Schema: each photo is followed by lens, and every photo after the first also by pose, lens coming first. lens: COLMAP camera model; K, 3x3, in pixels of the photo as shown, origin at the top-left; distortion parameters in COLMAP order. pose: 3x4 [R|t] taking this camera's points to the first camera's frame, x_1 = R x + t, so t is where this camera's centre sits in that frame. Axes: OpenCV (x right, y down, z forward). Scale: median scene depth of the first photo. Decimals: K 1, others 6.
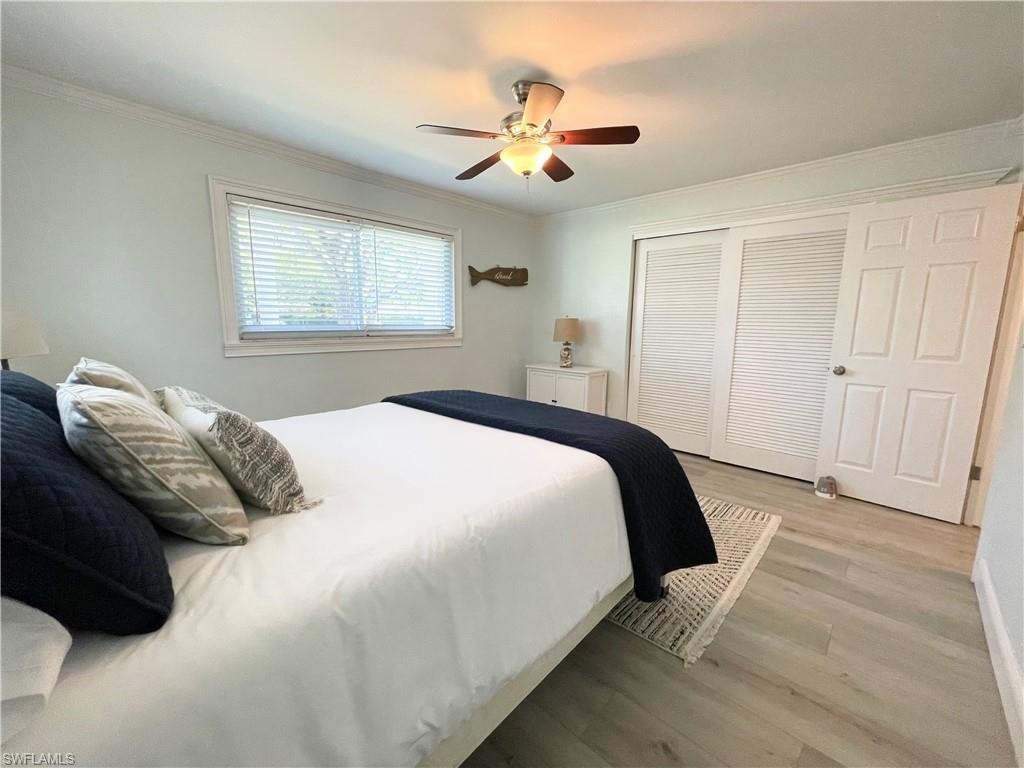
lens RADIAL K [[413.4, 0, 515.2], [0, 413.4, 382.1], [0, 0, 1]] dist [-0.002157, 0.000549]
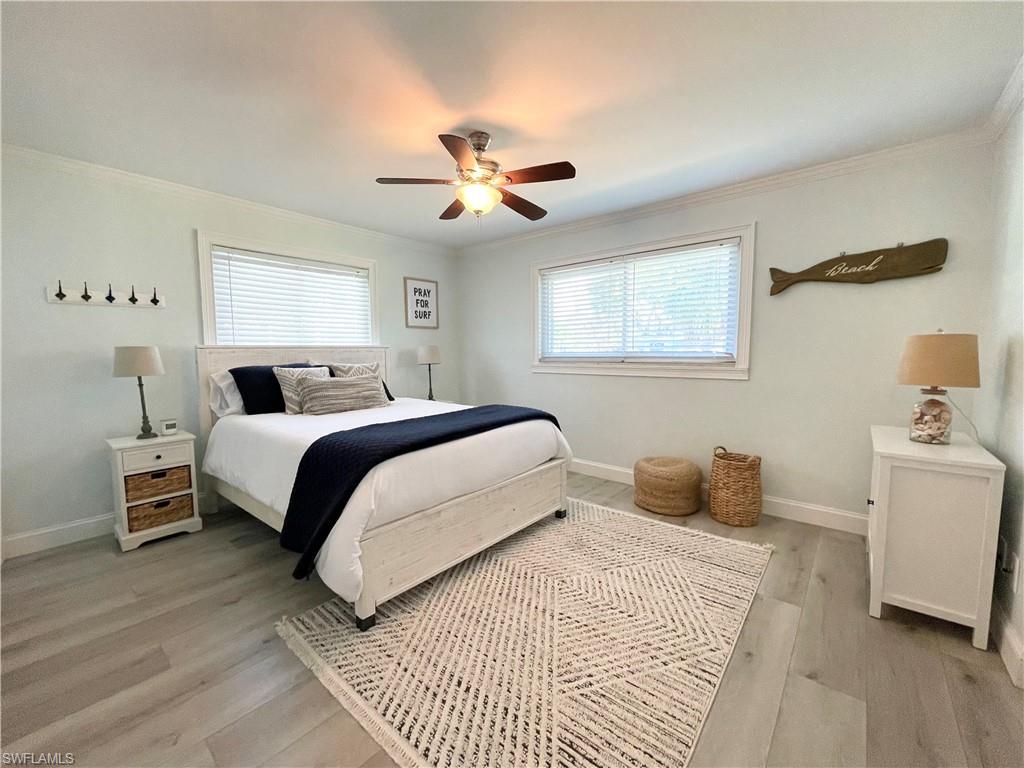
lens RADIAL K [[413.4, 0, 516.9], [0, 413.4, 385.9], [0, 0, 1]] dist [-0.002157, 0.000549]
pose [[0.046031, 0.074099, -0.996188, 0.589365], [-0.138205, 0.988127, 0.067113, -0.070320], [0.989333, 0.134589, 0.055726, 0.561285]]
